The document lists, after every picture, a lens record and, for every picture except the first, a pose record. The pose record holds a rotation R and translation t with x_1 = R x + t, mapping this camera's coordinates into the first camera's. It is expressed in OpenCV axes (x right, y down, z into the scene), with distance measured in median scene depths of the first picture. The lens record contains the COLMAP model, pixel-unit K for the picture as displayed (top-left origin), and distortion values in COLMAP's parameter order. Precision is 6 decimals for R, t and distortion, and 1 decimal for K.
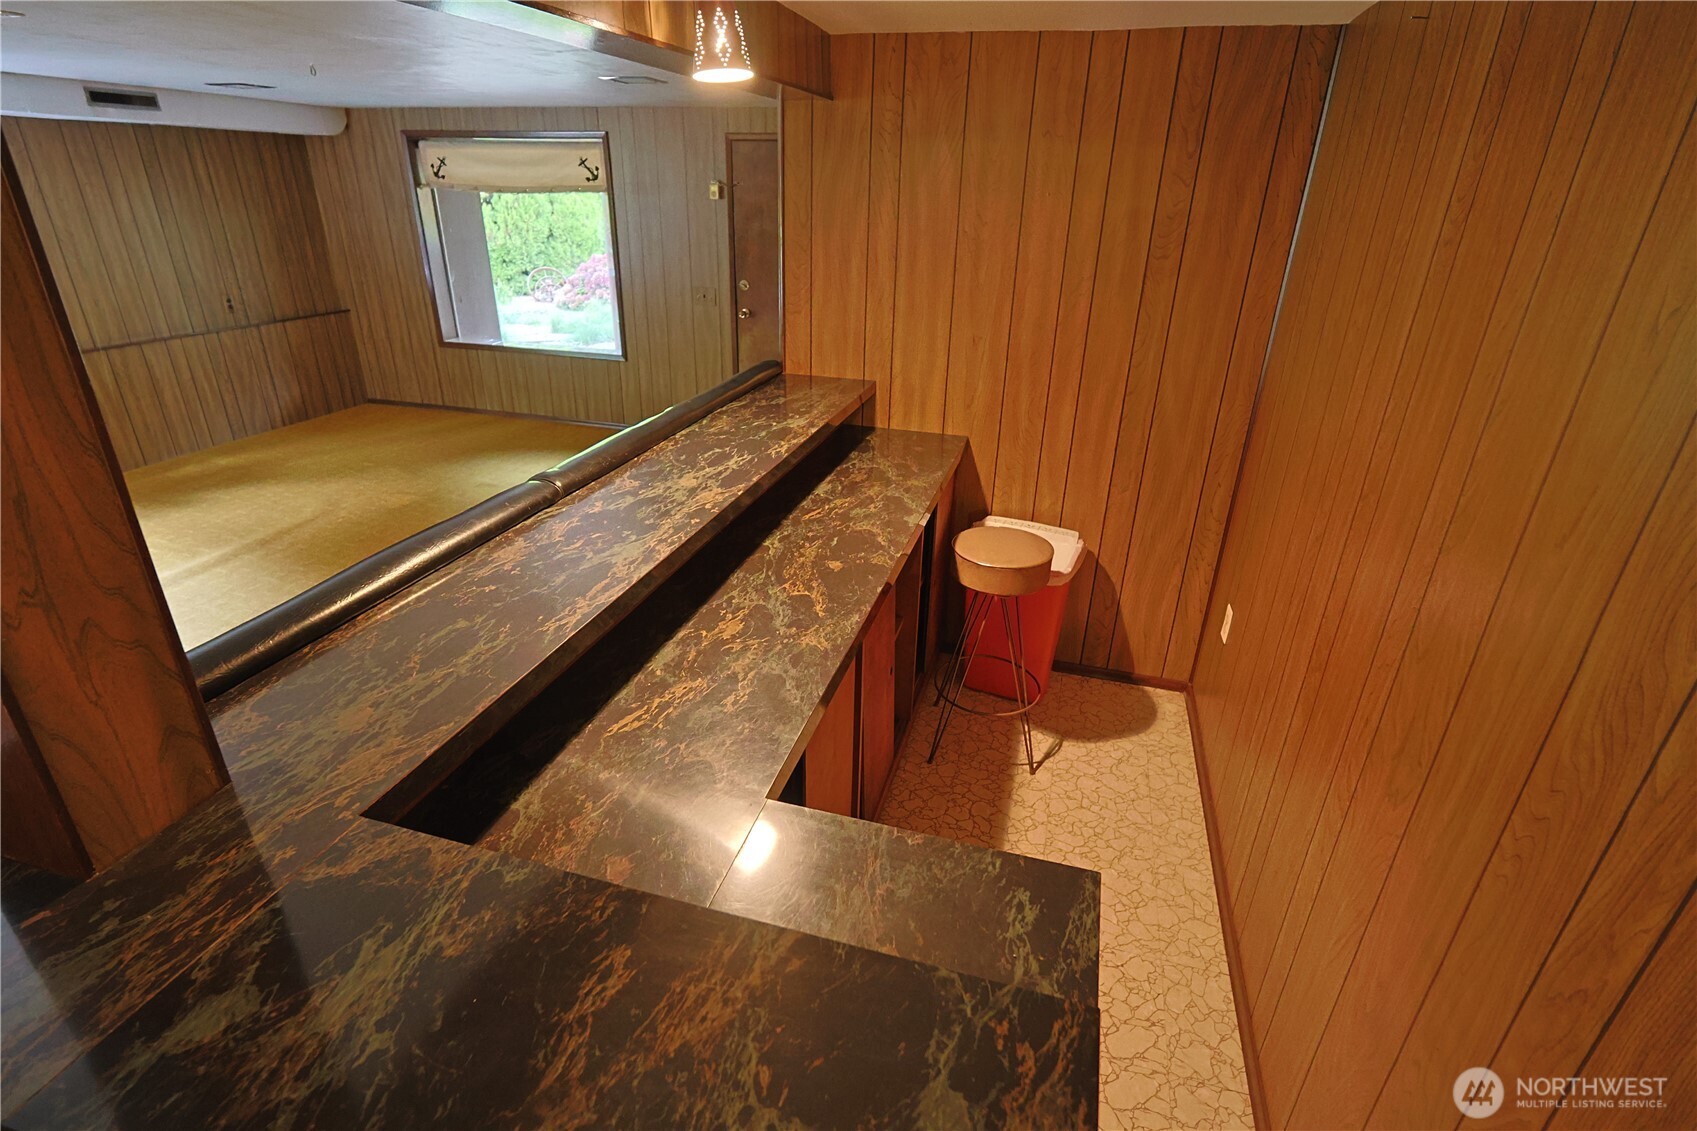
lens RADIAL K [[827.1, 0, 849.4], [0, 827.1, 569.2], [0, 0, 1]] dist [-0.012167, 0.004319]
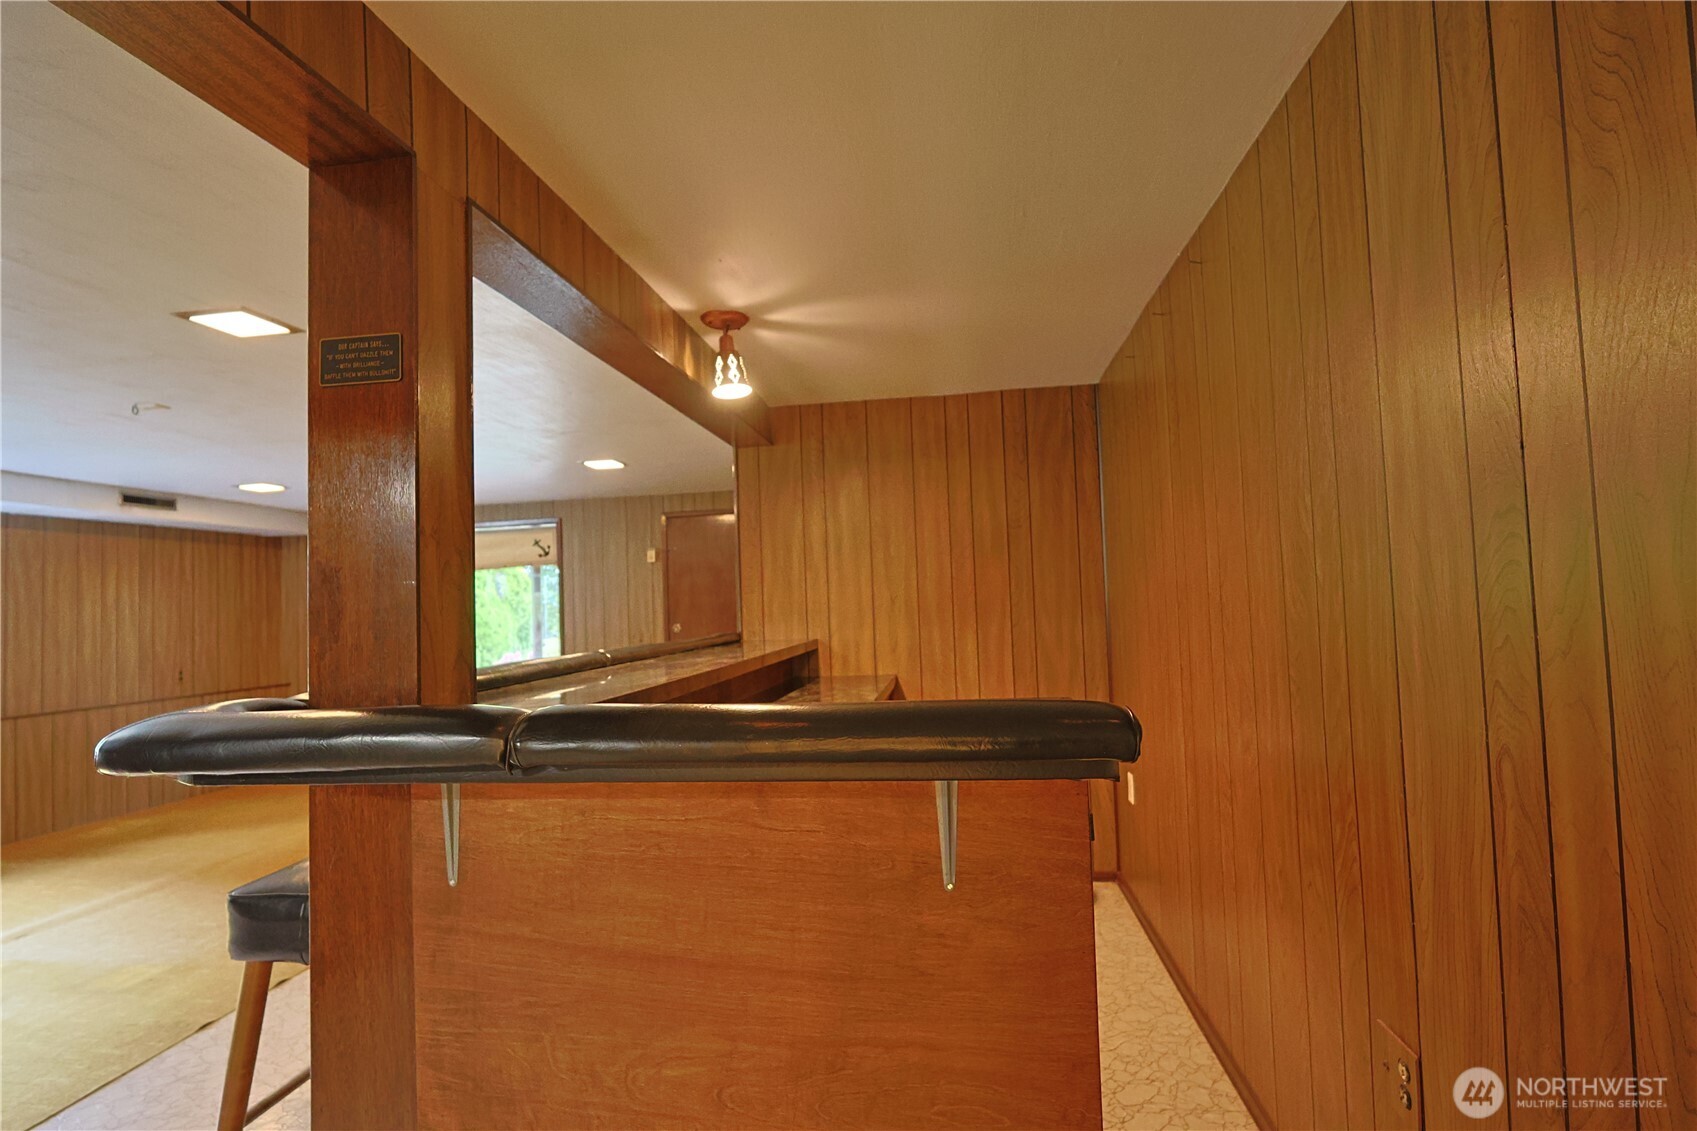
lens RADIAL K [[827.1, 0, 845.3], [0, 827.1, 567.0], [0, 0, 1]] dist [-0.012167, 0.004319]
pose [[0.988608, -0.051714, 0.141352, -0.103317], [0.111554, 0.882218, -0.457436, 0.267026], [-0.101048, 0.467993, 0.877936, -0.160275]]
